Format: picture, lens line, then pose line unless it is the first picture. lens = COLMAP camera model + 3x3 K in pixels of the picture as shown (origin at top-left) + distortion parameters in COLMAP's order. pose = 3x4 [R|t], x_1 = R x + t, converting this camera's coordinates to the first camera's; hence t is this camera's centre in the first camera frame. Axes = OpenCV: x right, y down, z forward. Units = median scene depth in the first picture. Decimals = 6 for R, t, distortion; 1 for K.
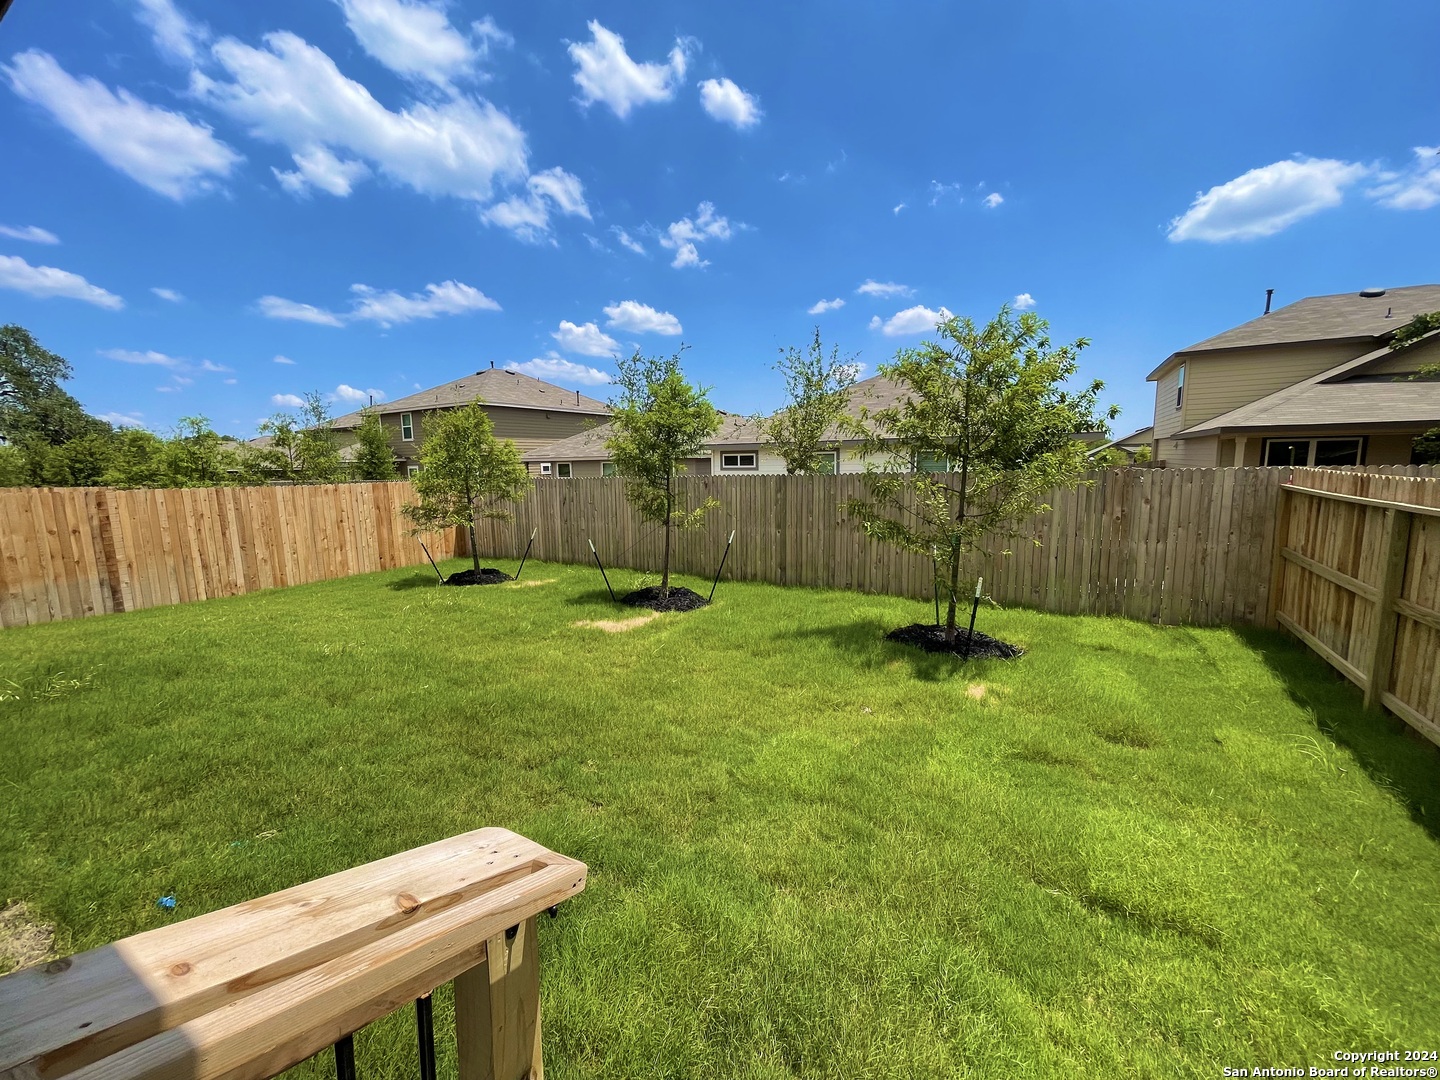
lens RADIAL K [[581.9, 0, 712.2], [0, 581.9, 535.8], [0, 0, 1]] dist [0.000110, -0.000462]
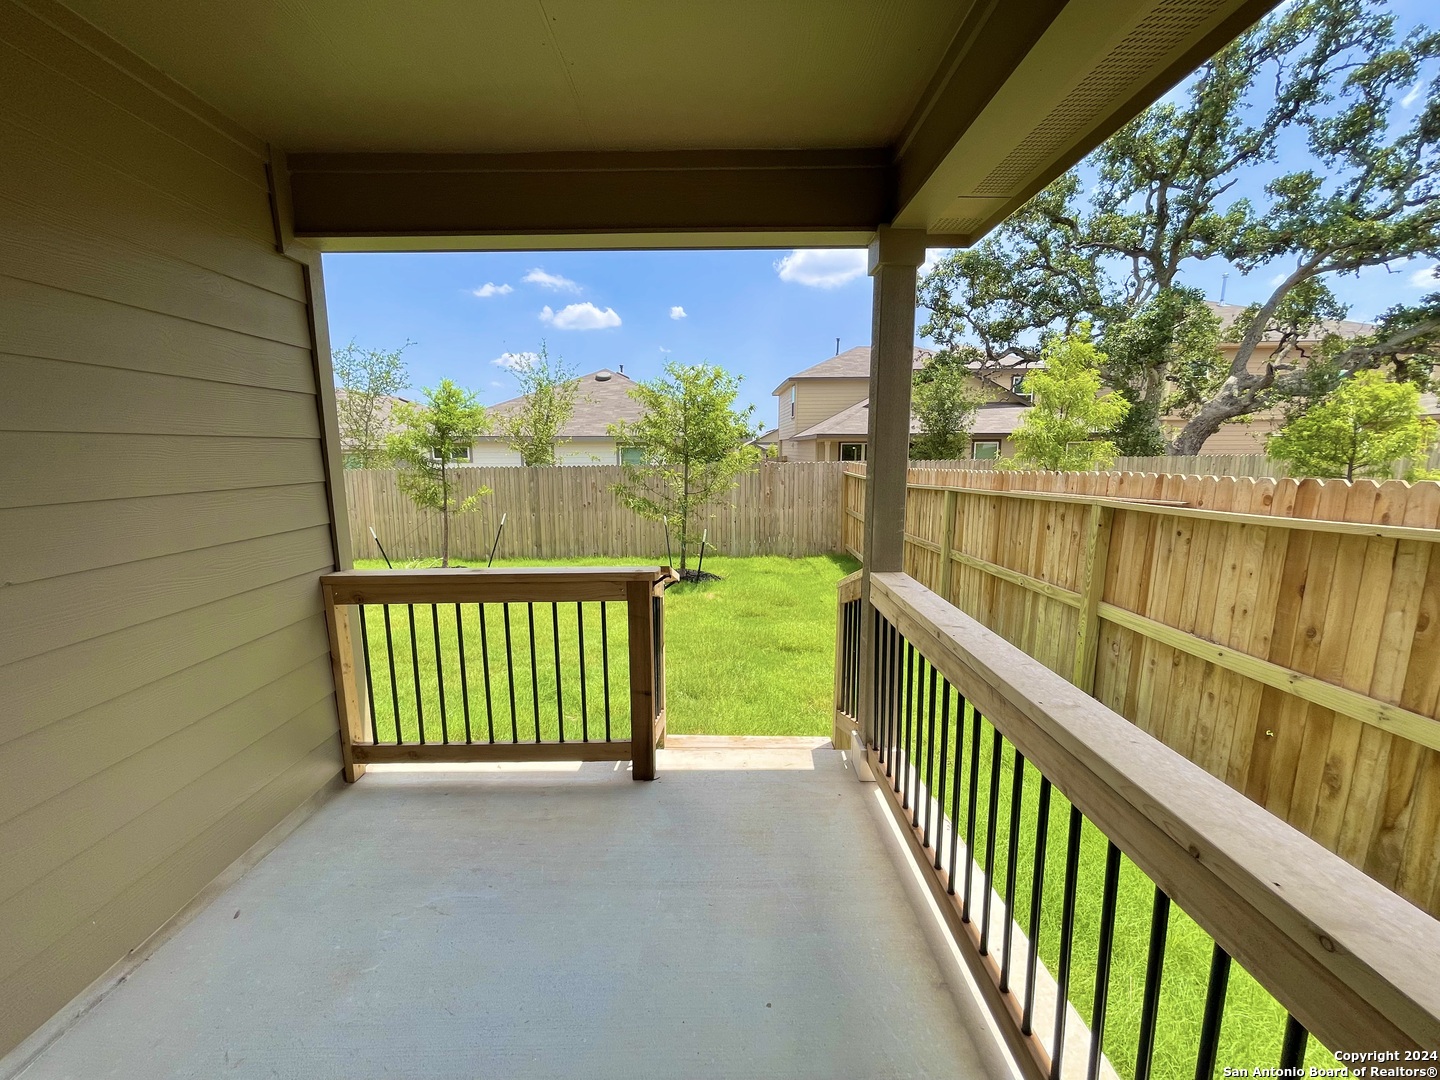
lens RADIAL K [[581.9, 0, 712.2], [0, 581.9, 535.8], [0, 0, 1]] dist [0.000110, -0.000462]
pose [[0.860540, -0.062744, 0.505503, -0.211270], [0.056193, 0.998021, 0.028218, 0.027162], [-0.506273, 0.004123, 0.862363, -0.251259]]
